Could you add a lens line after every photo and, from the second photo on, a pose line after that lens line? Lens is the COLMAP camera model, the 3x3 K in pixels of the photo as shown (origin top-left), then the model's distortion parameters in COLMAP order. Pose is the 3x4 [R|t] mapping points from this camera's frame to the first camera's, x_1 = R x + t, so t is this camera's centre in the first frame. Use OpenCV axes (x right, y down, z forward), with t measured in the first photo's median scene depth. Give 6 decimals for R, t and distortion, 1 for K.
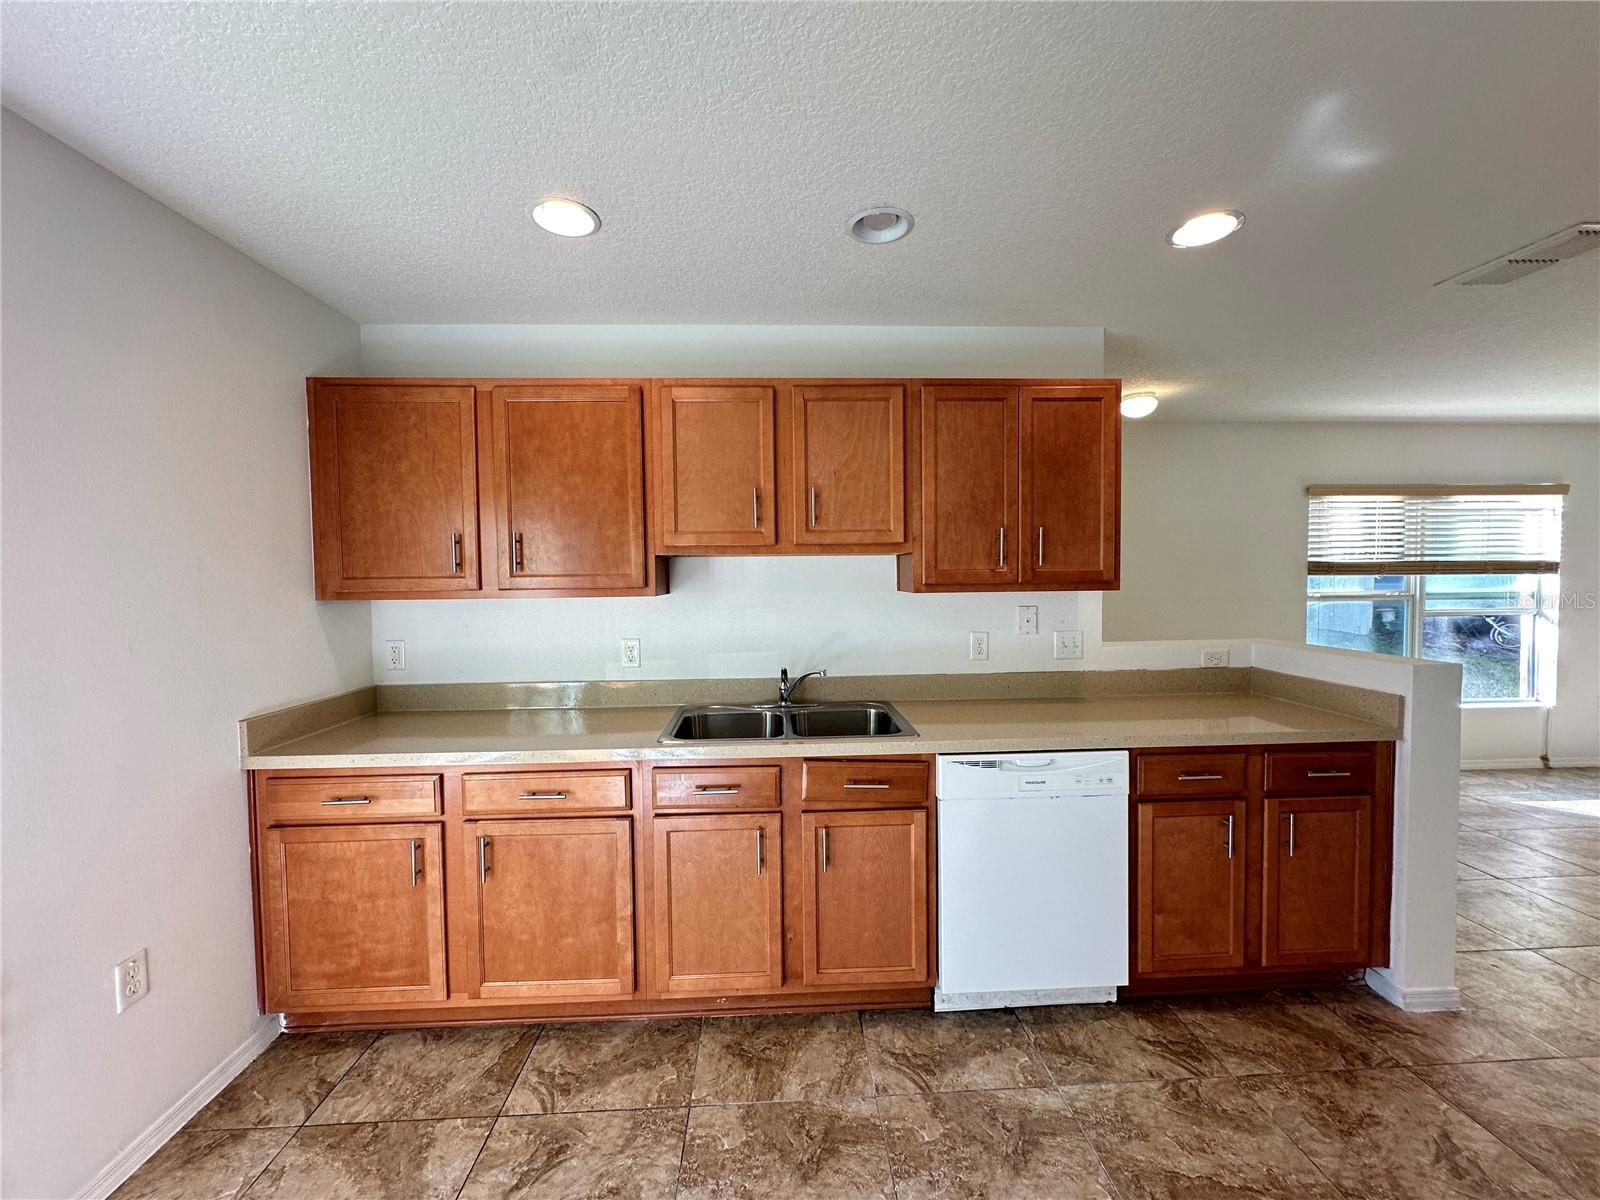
lens RADIAL K [[634.6, 0, 800.0], [0, 634.6, 600.0], [0, 0, 1]] dist [-0.002720, 0.000604]
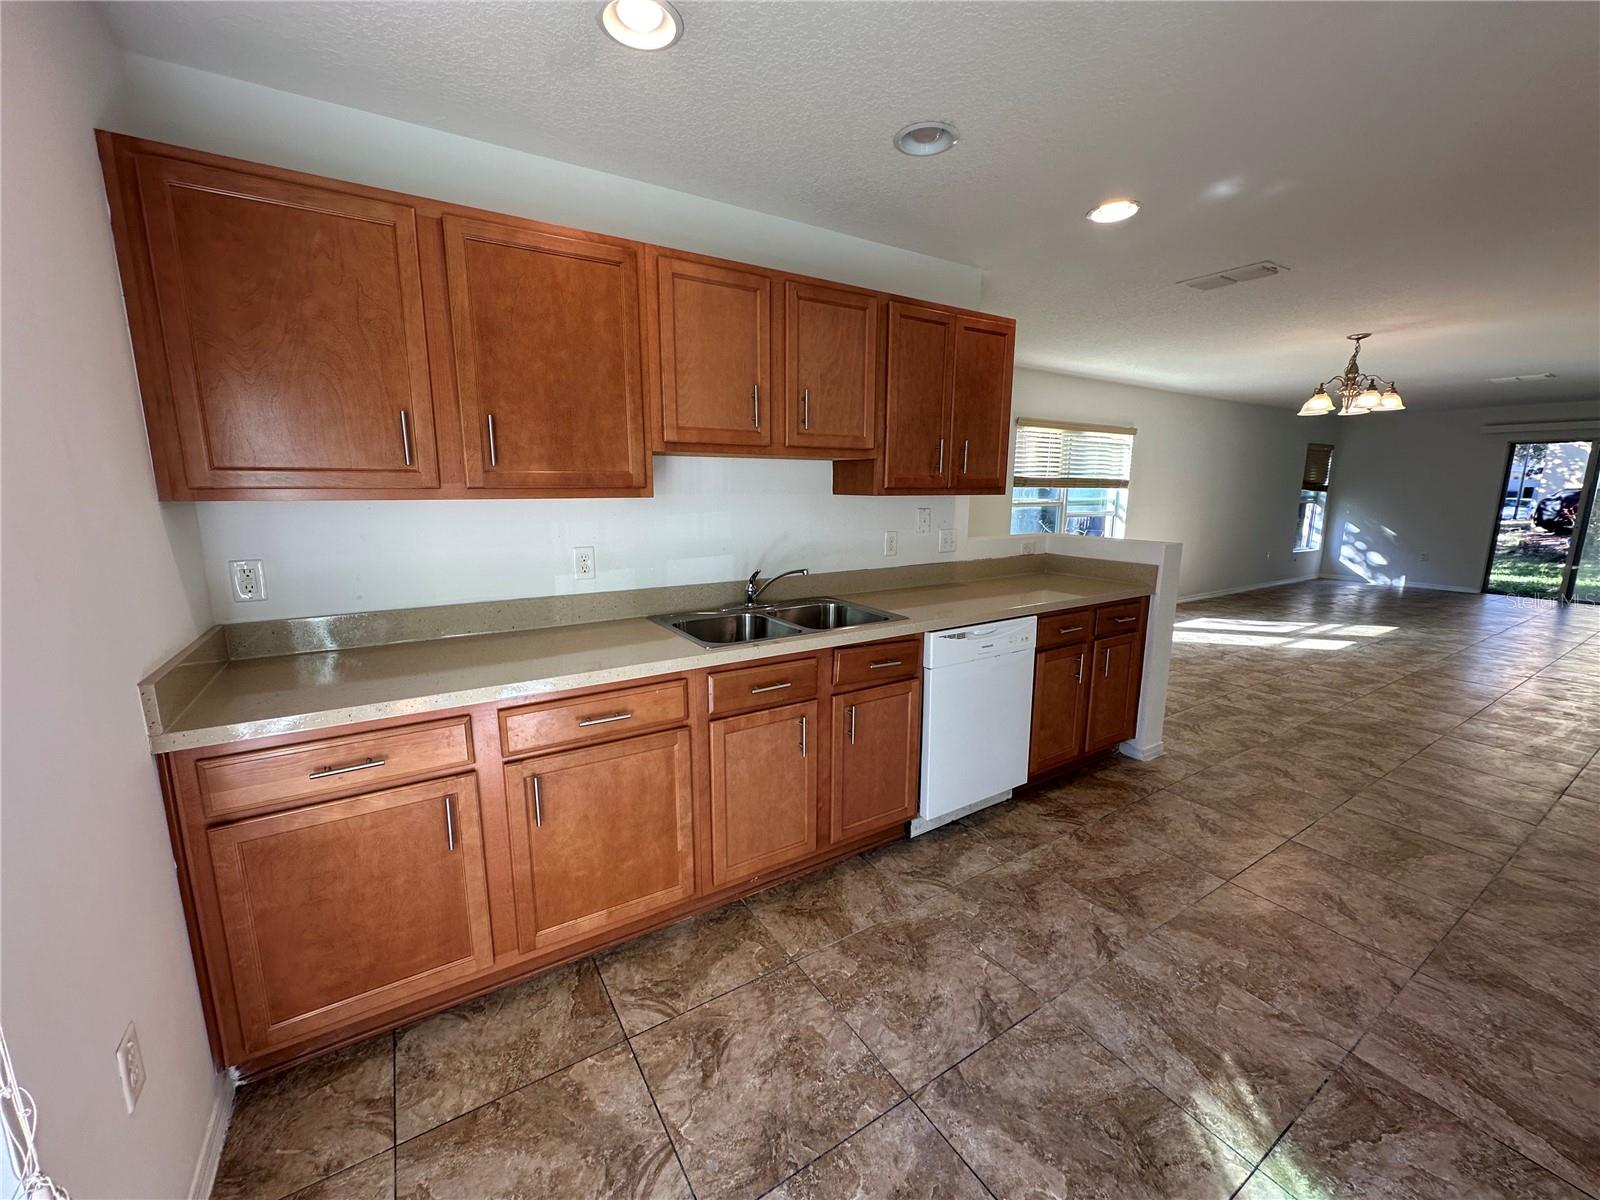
lens RADIAL K [[634.6, 0, 800.0], [0, 634.6, 600.0], [0, 0, 1]] dist [-0.002720, 0.000604]
pose [[0.868840, -0.074190, 0.489503, -0.571740], [0.005508, 0.990096, 0.140284, 0.015178], [-0.495062, -0.119188, 0.860644, 0.100287]]
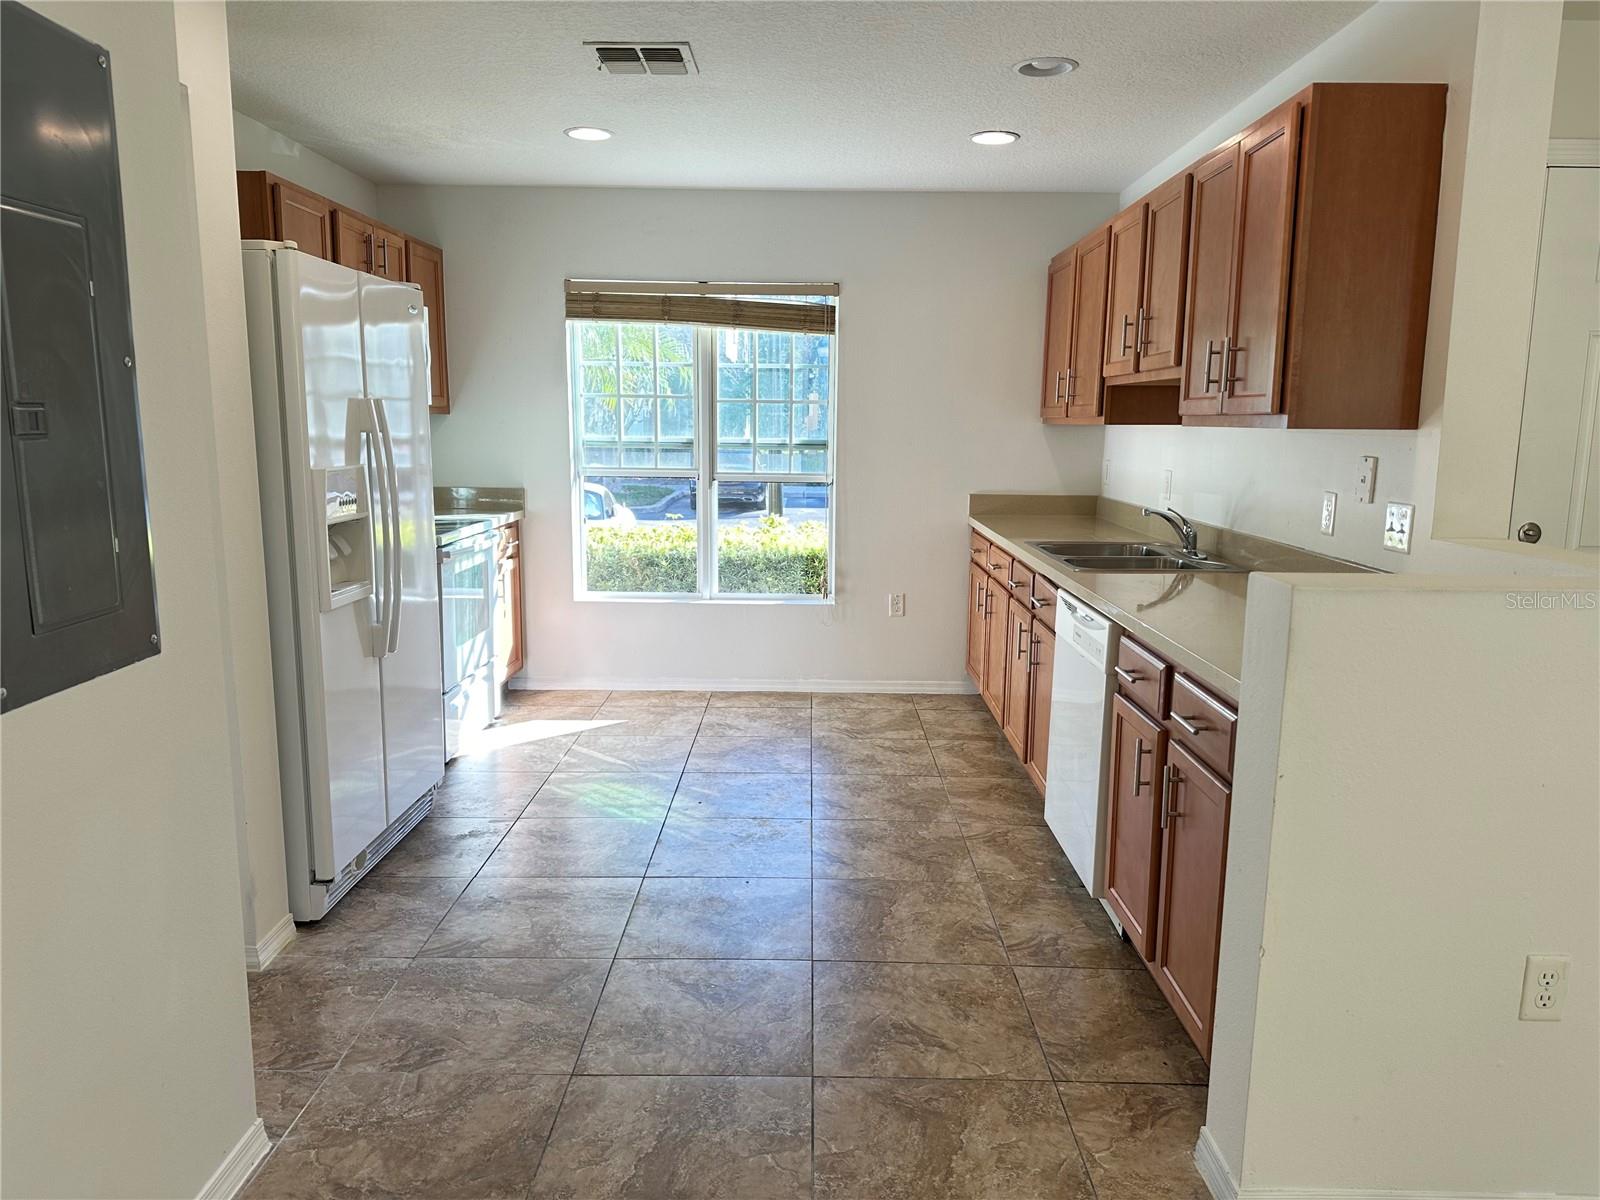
lens RADIAL K [[1108.8, 0, 795.8], [0, 1108.8, 605.2], [0, 0, 1]] dist [0.179008, -0.275512]
pose [[-0.060600, 0.177117, -0.982322, 1.983417], [-0.047309, 0.982515, 0.180071, -0.028135], [0.997040, 0.057385, -0.051161, 0.671890]]
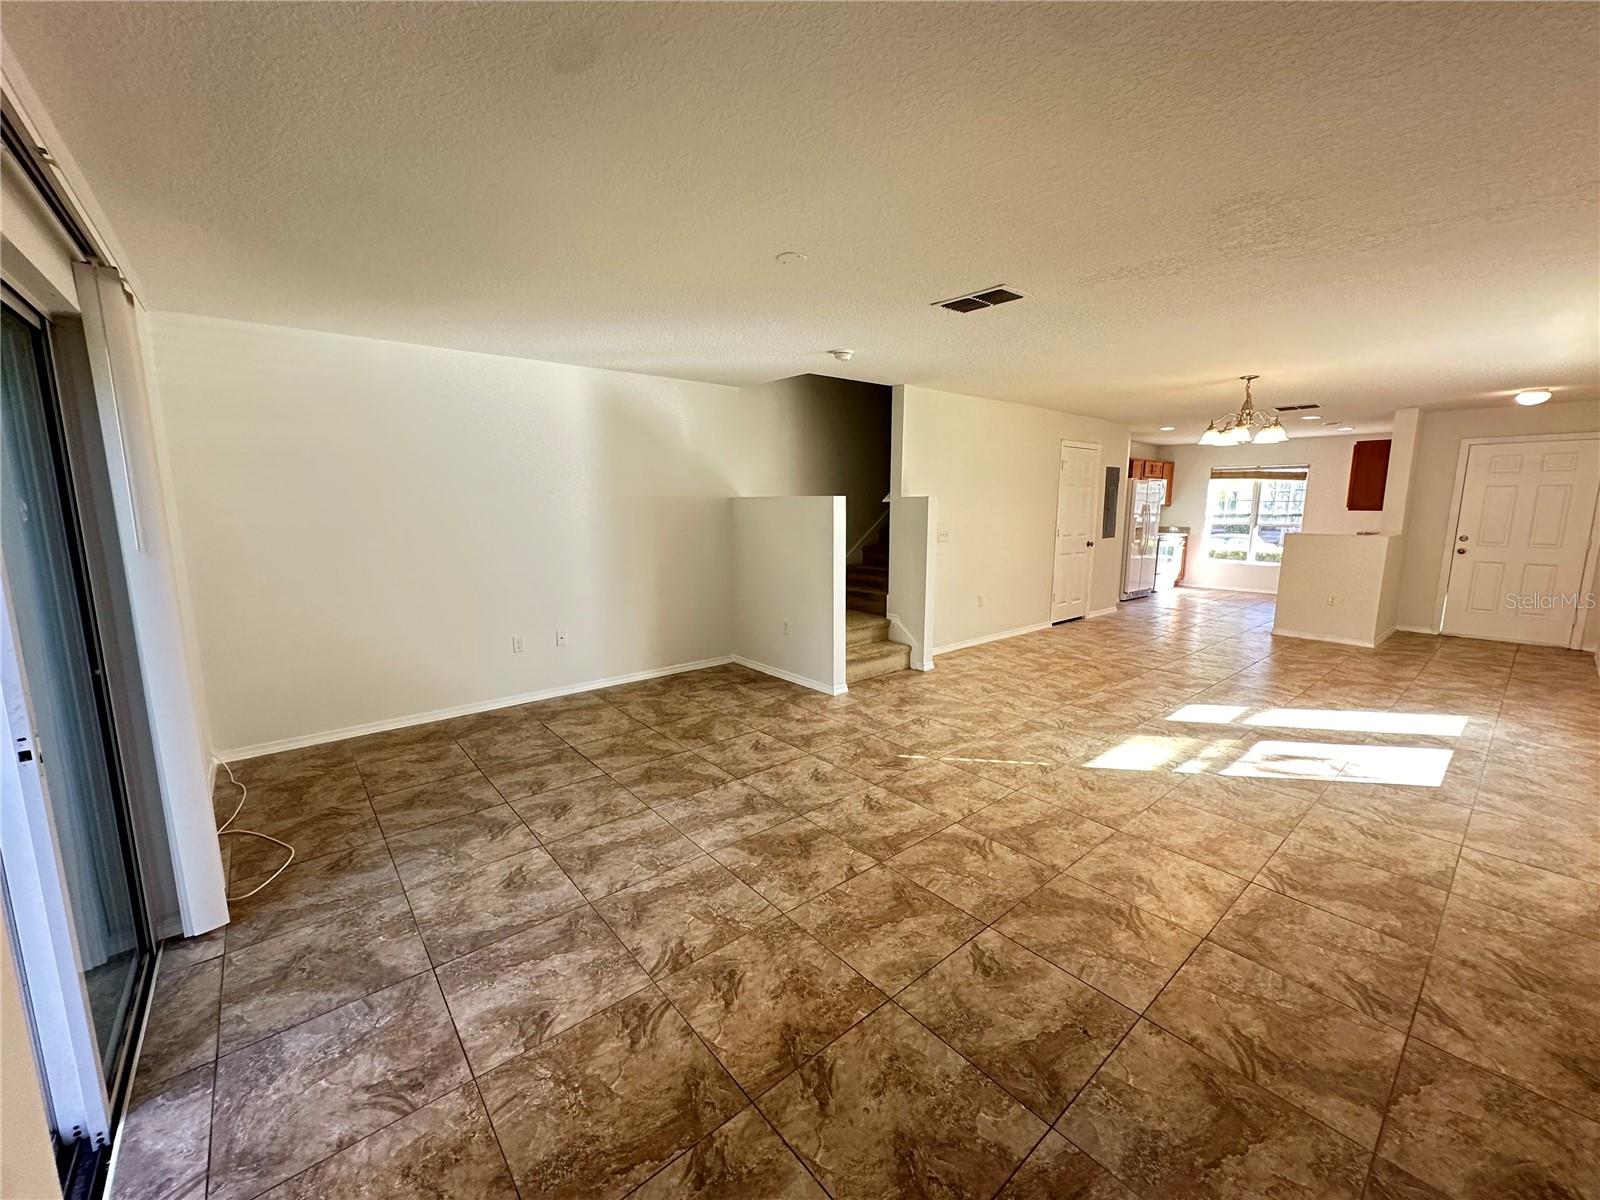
lens RADIAL K [[634.6, 0, 800.0], [0, 634.6, 600.0], [0, 0, 1]] dist [-0.002720, 0.000604]
pose [[-0.794584, 0.105578, -0.597904, 5.285884], [-0.012401, 0.981737, 0.189837, -0.164299], [0.607028, 0.158256, -0.778763, 2.166859]]
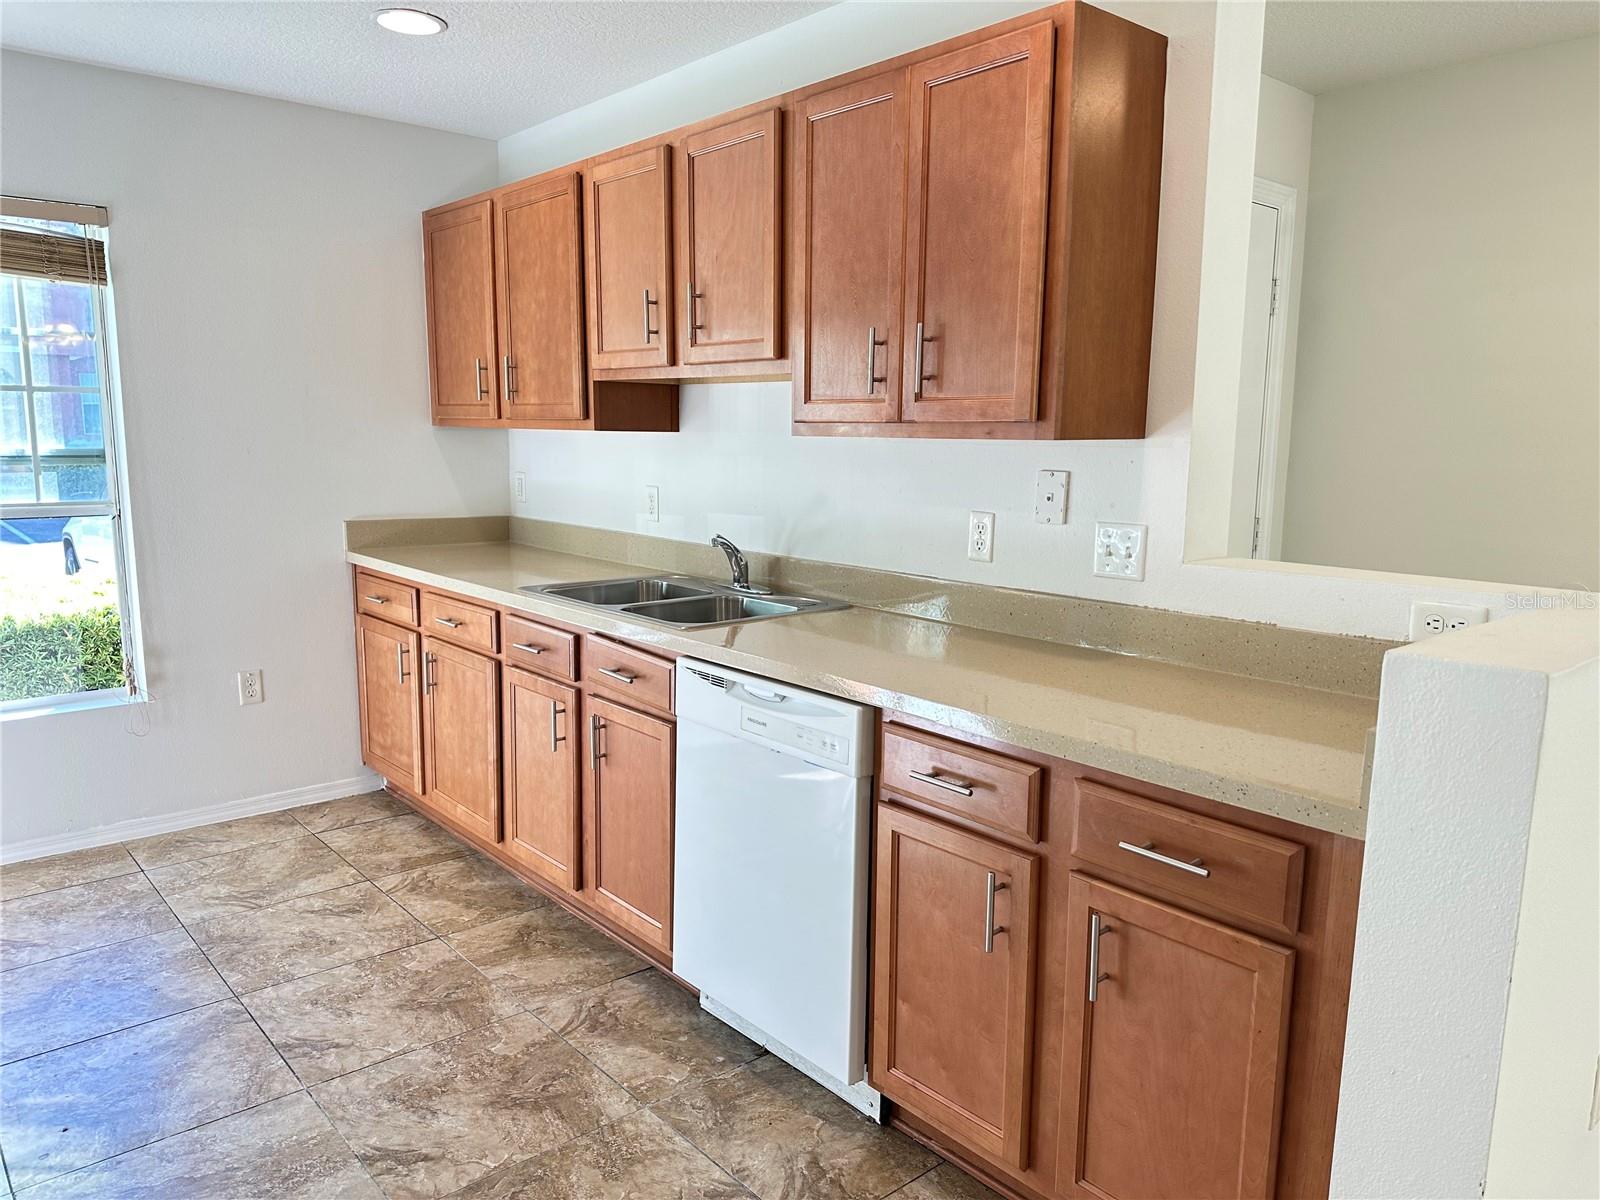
lens RADIAL K [[1129.7, 0, 798.5], [0, 1129.7, 605.2], [0, 0, 1]] dist [0.047893, -0.057316]
pose [[0.616044, 0.143046, -0.774615, 1.291411], [-0.050517, 0.988523, 0.142373, -0.003885], [0.786090, -0.048577, 0.616200, 0.314511]]
